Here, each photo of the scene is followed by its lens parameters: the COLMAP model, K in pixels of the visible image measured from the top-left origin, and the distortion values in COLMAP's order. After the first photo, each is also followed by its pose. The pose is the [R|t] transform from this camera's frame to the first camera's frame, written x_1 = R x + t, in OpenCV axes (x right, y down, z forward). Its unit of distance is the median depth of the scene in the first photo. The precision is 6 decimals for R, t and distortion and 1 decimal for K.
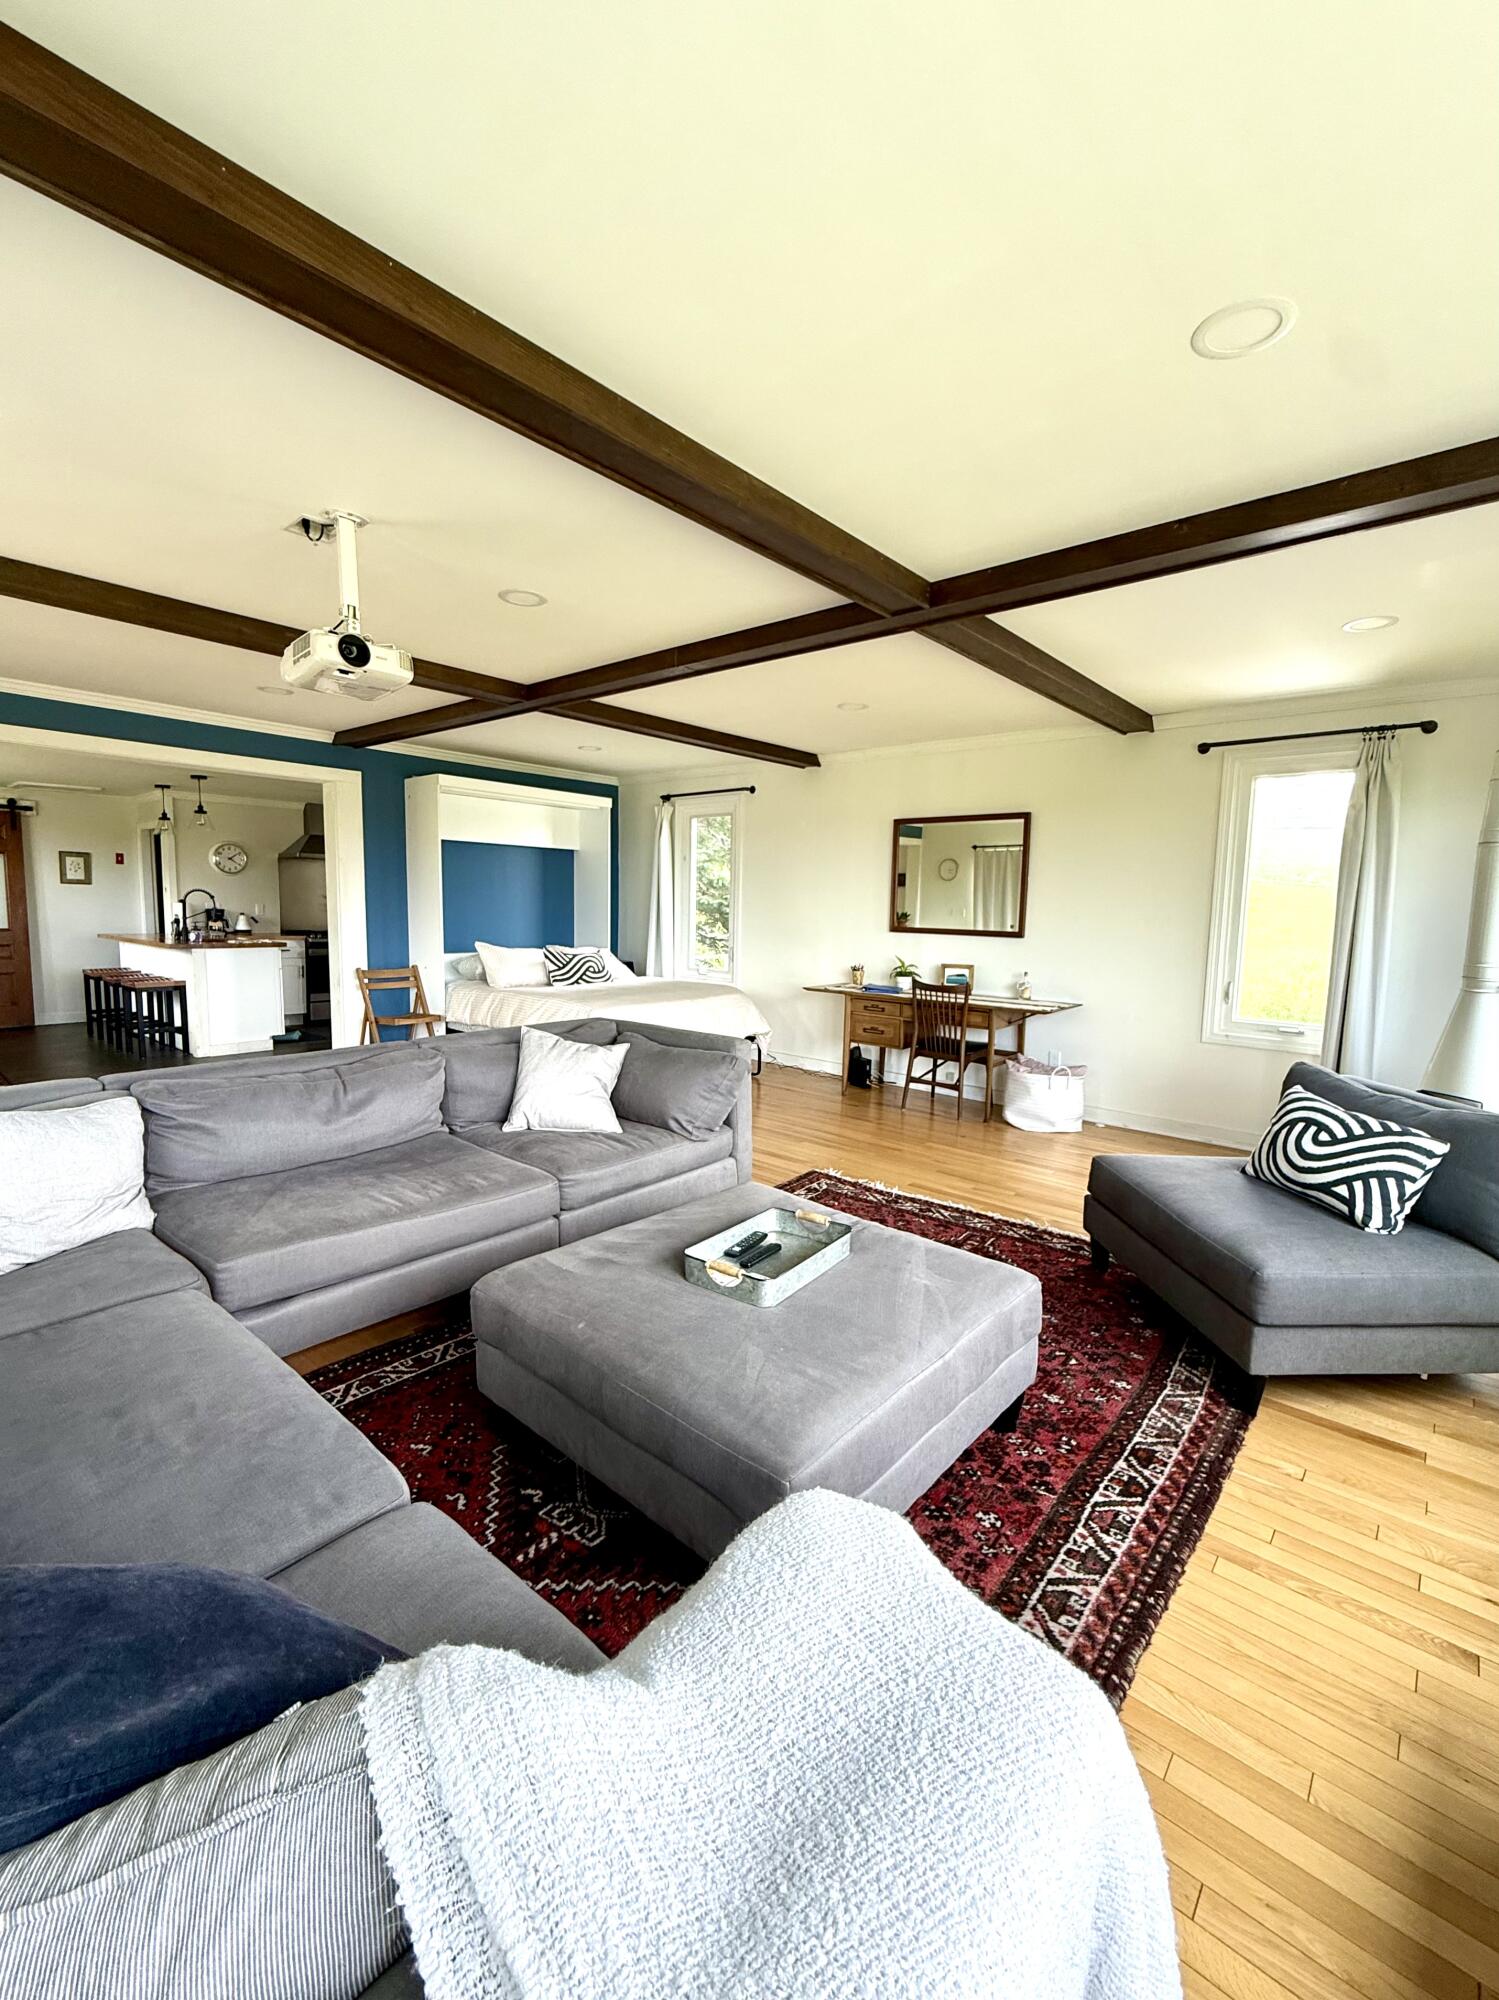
lens RADIAL K [[860.9, 0, 750.0], [0, 860.9, 1001.0], [0, 0, 1]] dist [-0.001580, -0.000065]
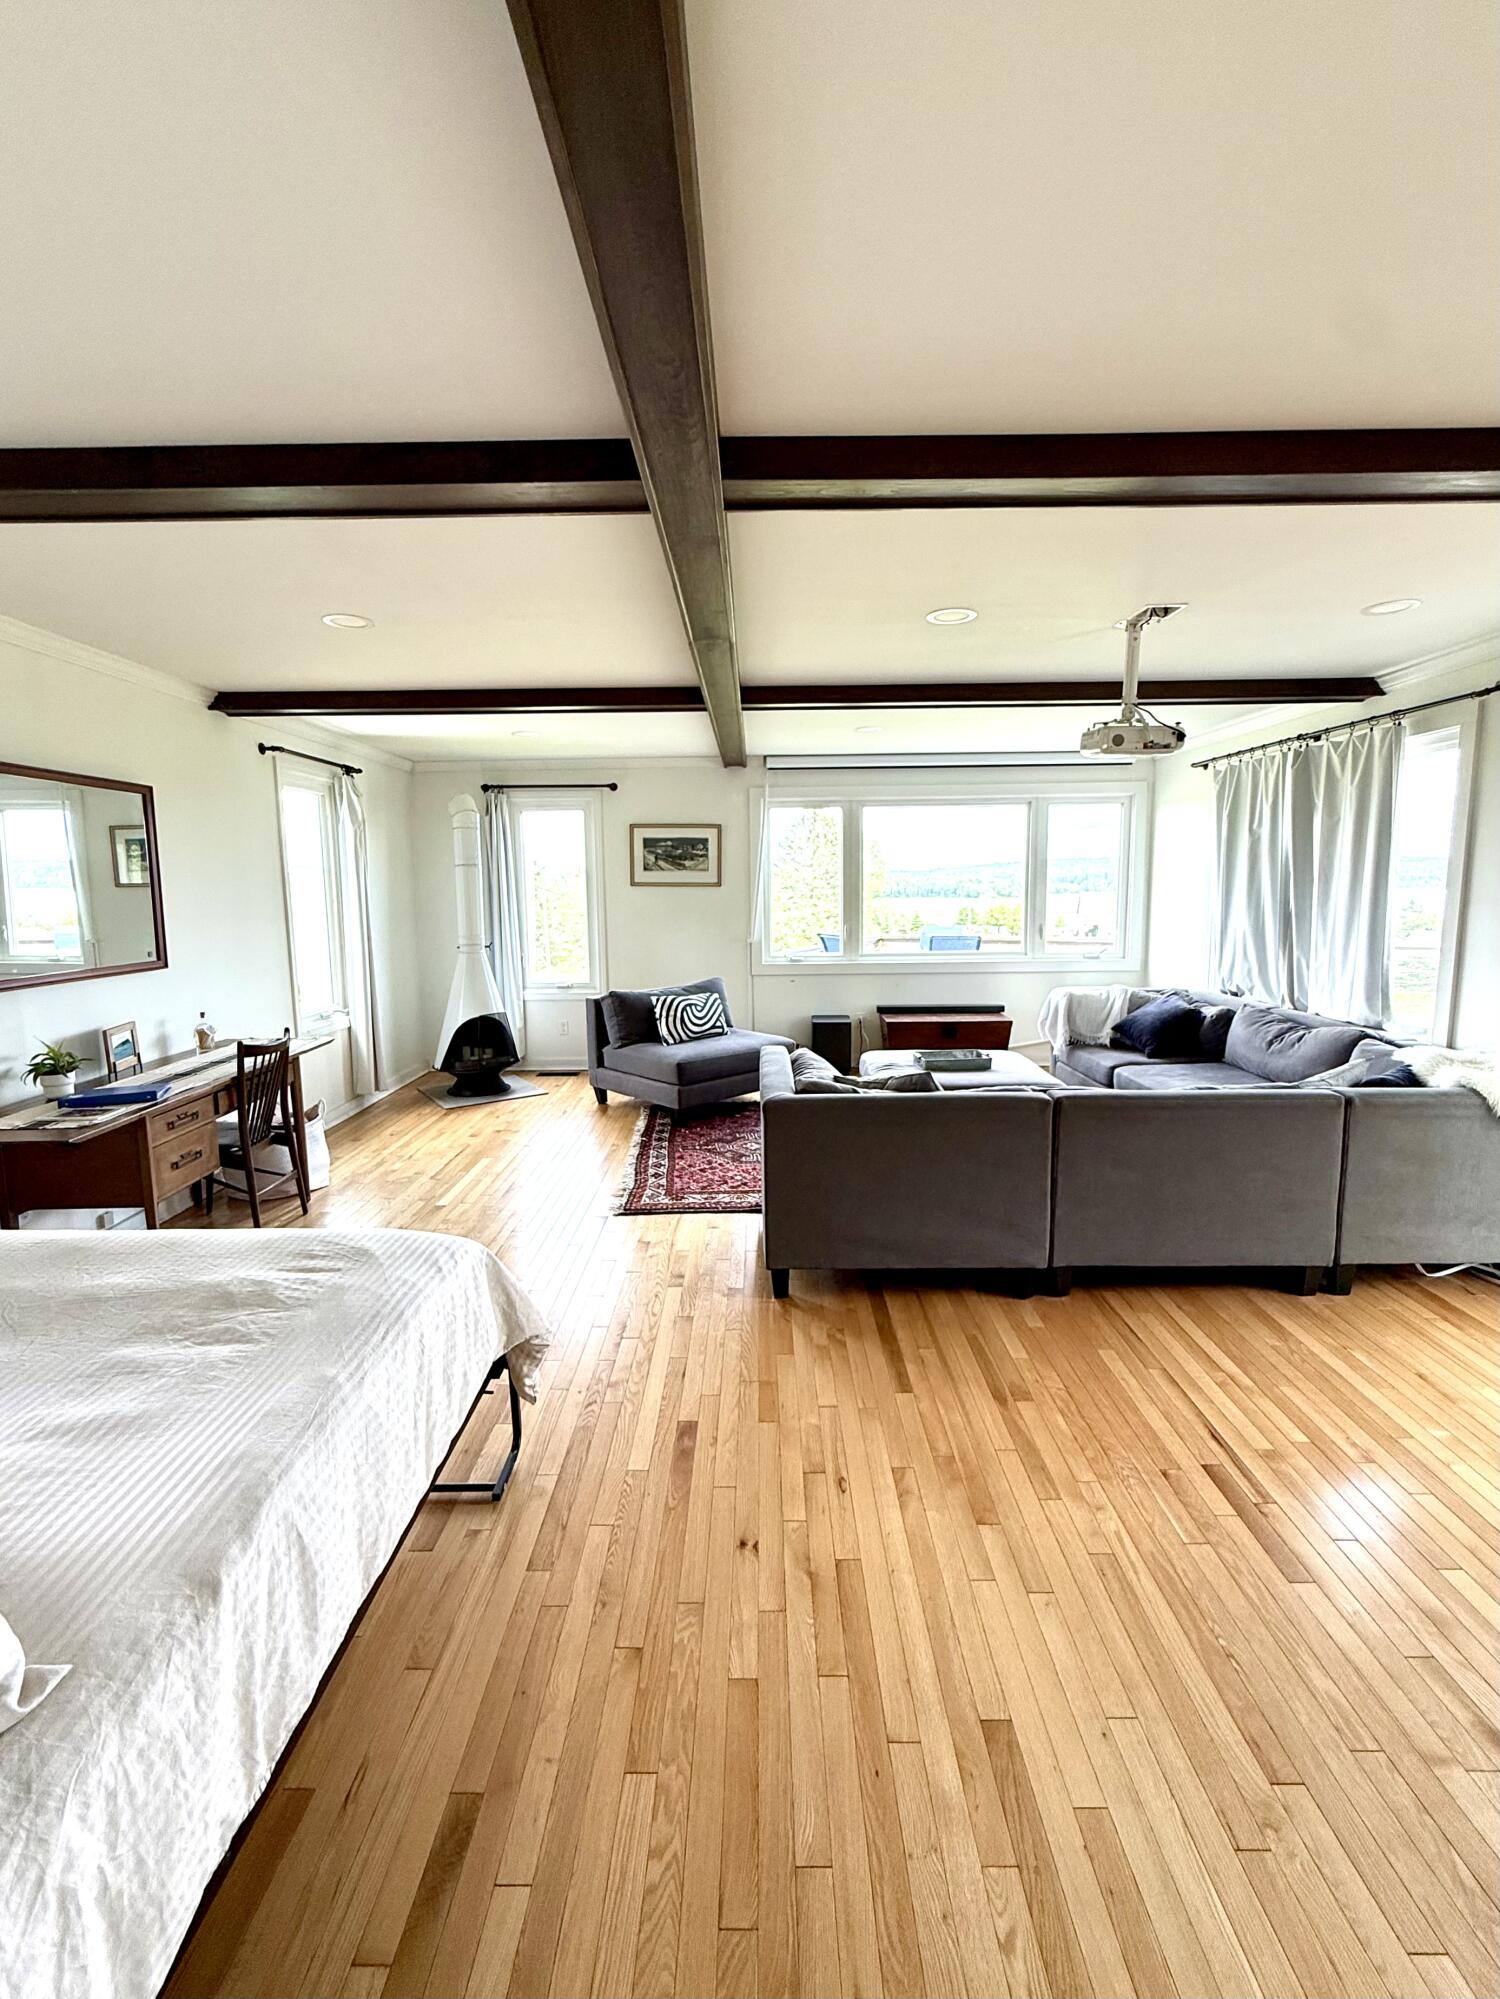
lens RADIAL K [[860.5, 0, 749.2], [0, 860.5, 992.9], [0, 0, 1]] dist [-0.001580, -0.000065]
pose [[-0.652508, -0.111774, 0.749493, -0.445931], [0.079746, 0.973441, 0.214599, -0.143248], [-0.753574, 0.199797, -0.626265, 0.940683]]
